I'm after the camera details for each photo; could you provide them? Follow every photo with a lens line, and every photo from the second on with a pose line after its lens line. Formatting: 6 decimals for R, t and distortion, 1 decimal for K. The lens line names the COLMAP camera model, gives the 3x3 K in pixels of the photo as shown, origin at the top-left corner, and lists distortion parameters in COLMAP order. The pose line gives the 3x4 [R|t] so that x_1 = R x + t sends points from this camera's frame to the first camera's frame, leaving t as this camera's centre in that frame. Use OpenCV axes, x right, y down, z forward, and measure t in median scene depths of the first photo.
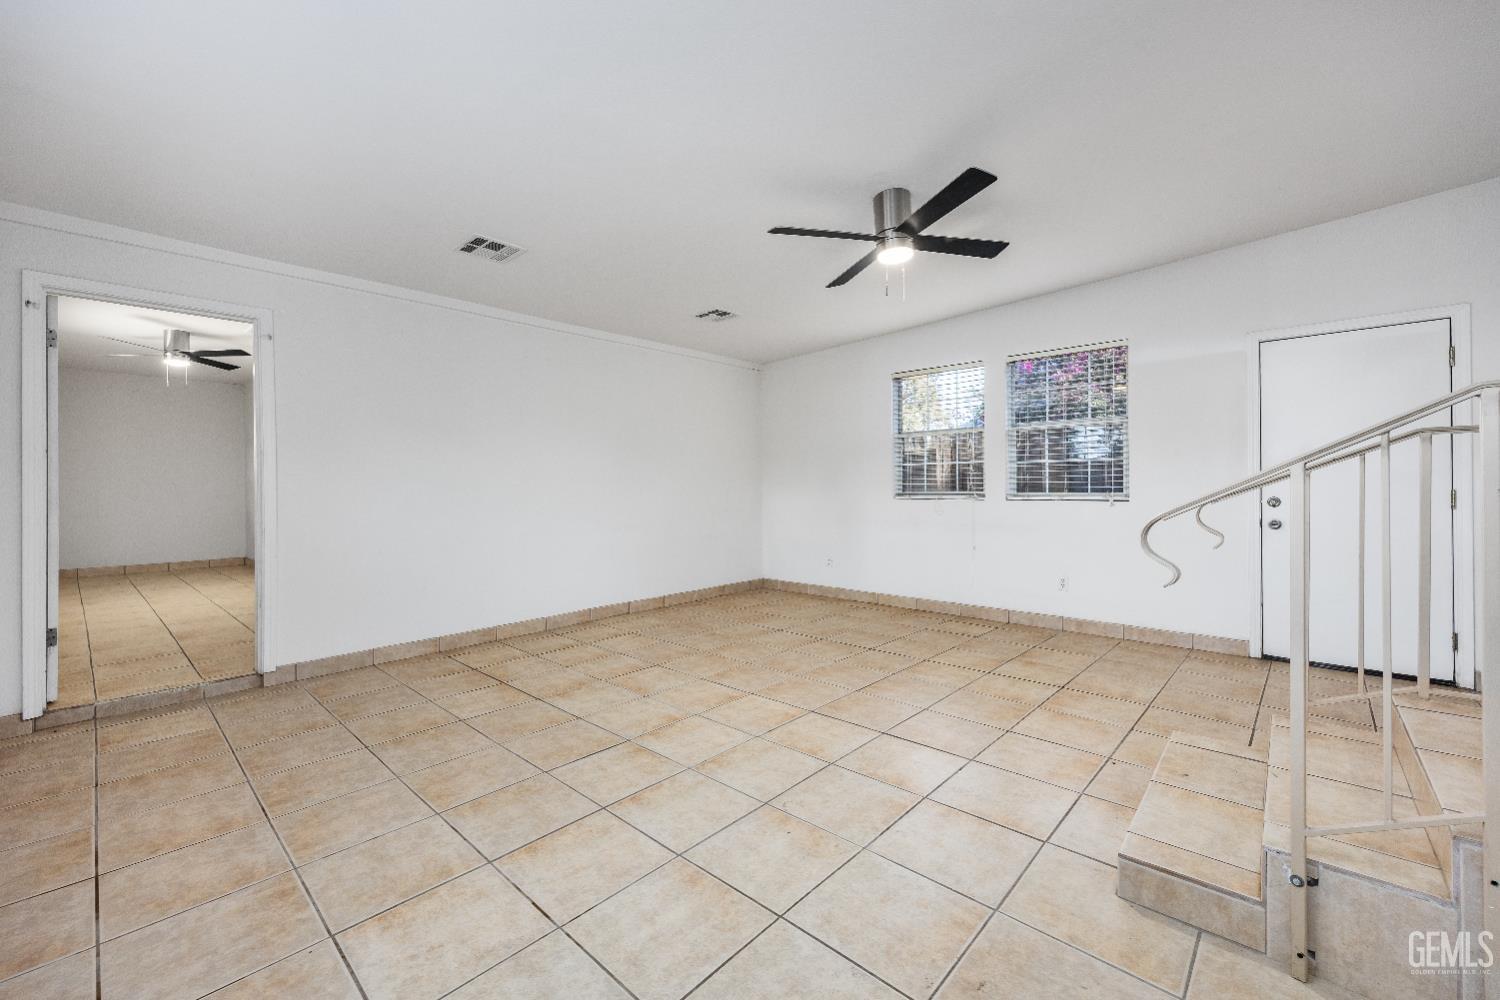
lens RADIAL K [[584.5, 0, 747.0], [0, 584.5, 491.6], [0, 0, 1]] dist [-0.003304, 0.000517]
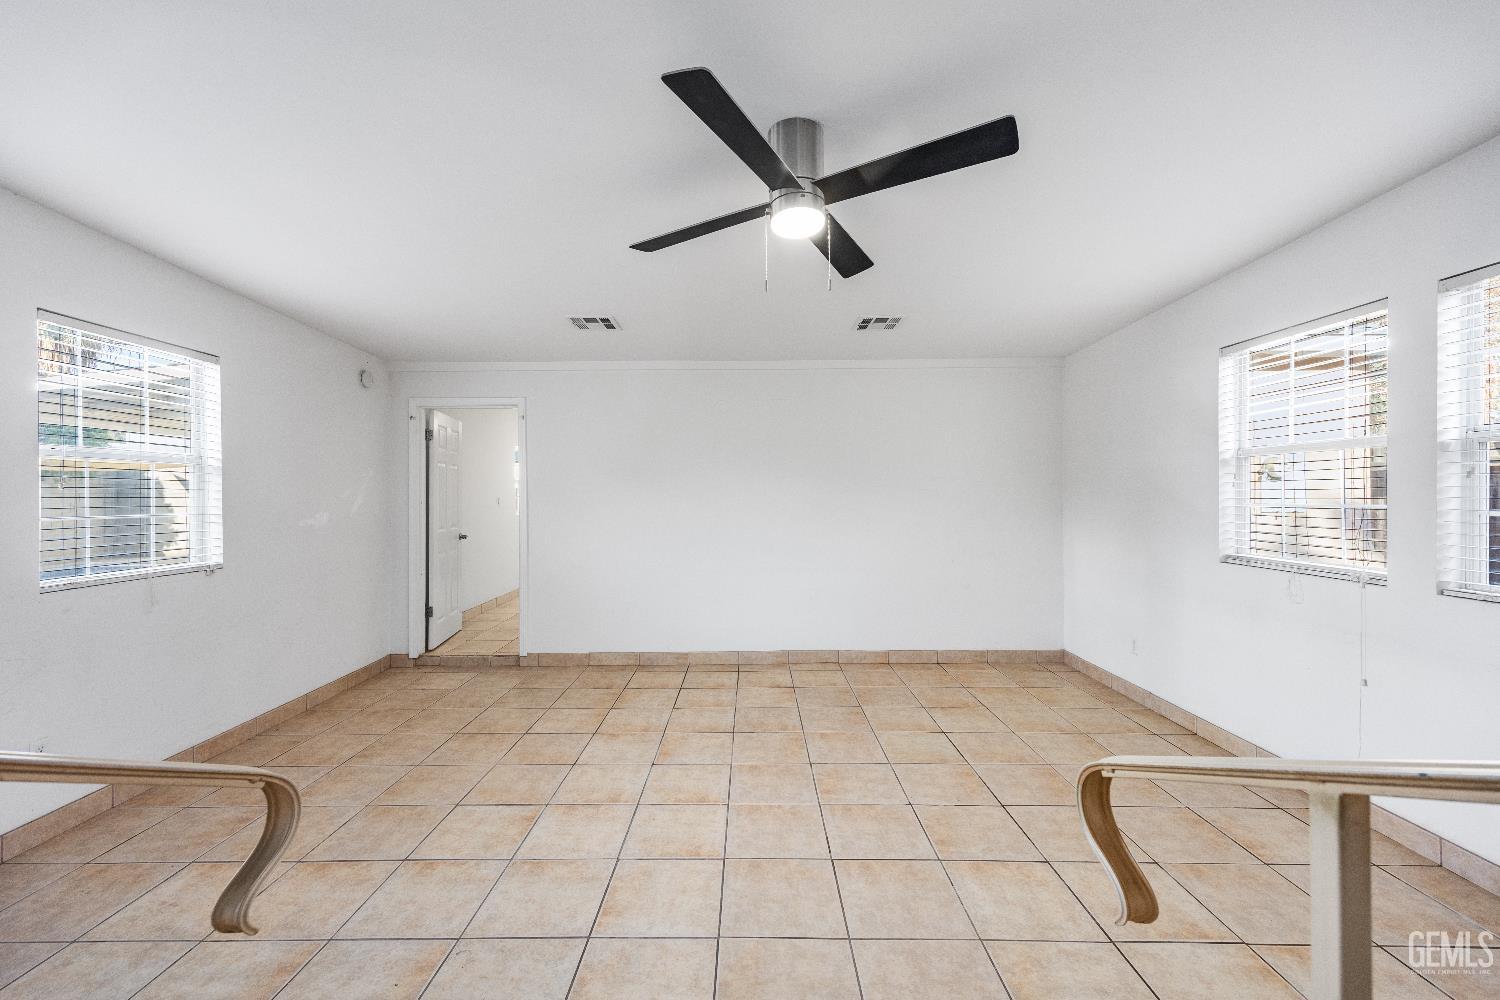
lens RADIAL K [[584.5, 0, 746.4], [0, 584.5, 489.3], [0, 0, 1]] dist [-0.003304, 0.000517]
pose [[0.691518, -0.005471, -0.722339, 0.659876], [-0.009628, 0.999813, -0.016790, -0.084689], [0.722295, 0.018565, 0.691336, 0.481142]]
